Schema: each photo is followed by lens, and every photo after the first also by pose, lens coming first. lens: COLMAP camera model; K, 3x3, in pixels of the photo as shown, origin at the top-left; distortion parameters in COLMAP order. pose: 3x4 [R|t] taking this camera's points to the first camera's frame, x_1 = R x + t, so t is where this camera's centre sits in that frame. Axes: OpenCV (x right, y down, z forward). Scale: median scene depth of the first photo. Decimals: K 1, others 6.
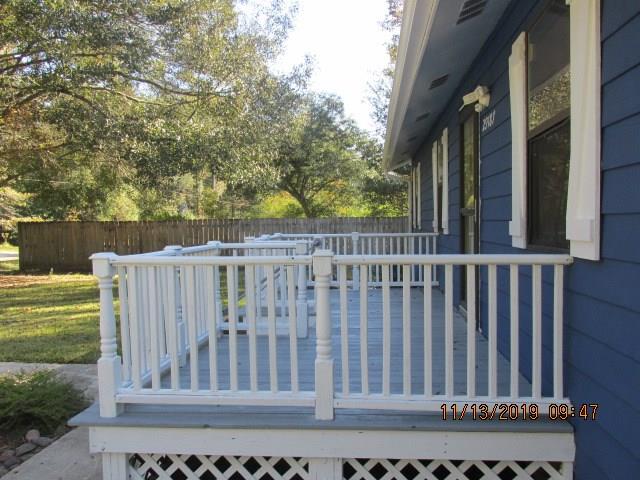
lens RADIAL K [[548.9, 0, 318.3], [0, 548.9, 237.1], [0, 0, 1]] dist [-0.034202, 0.010196]
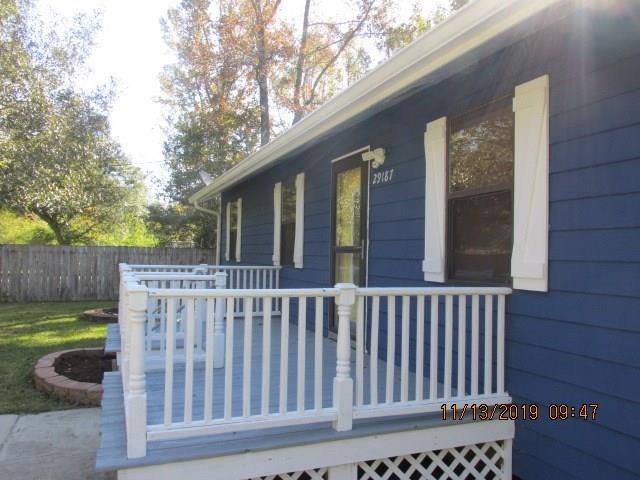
lens RADIAL K [[548.9, 0, 325.6], [0, 548.9, 241.4], [0, 0, 1]] dist [-0.034202, 0.010196]
pose [[0.882574, 0.039483, 0.468513, -0.471048], [-0.016717, 0.998473, -0.052653, -0.003203], [-0.469876, 0.038638, 0.881886, -0.011827]]
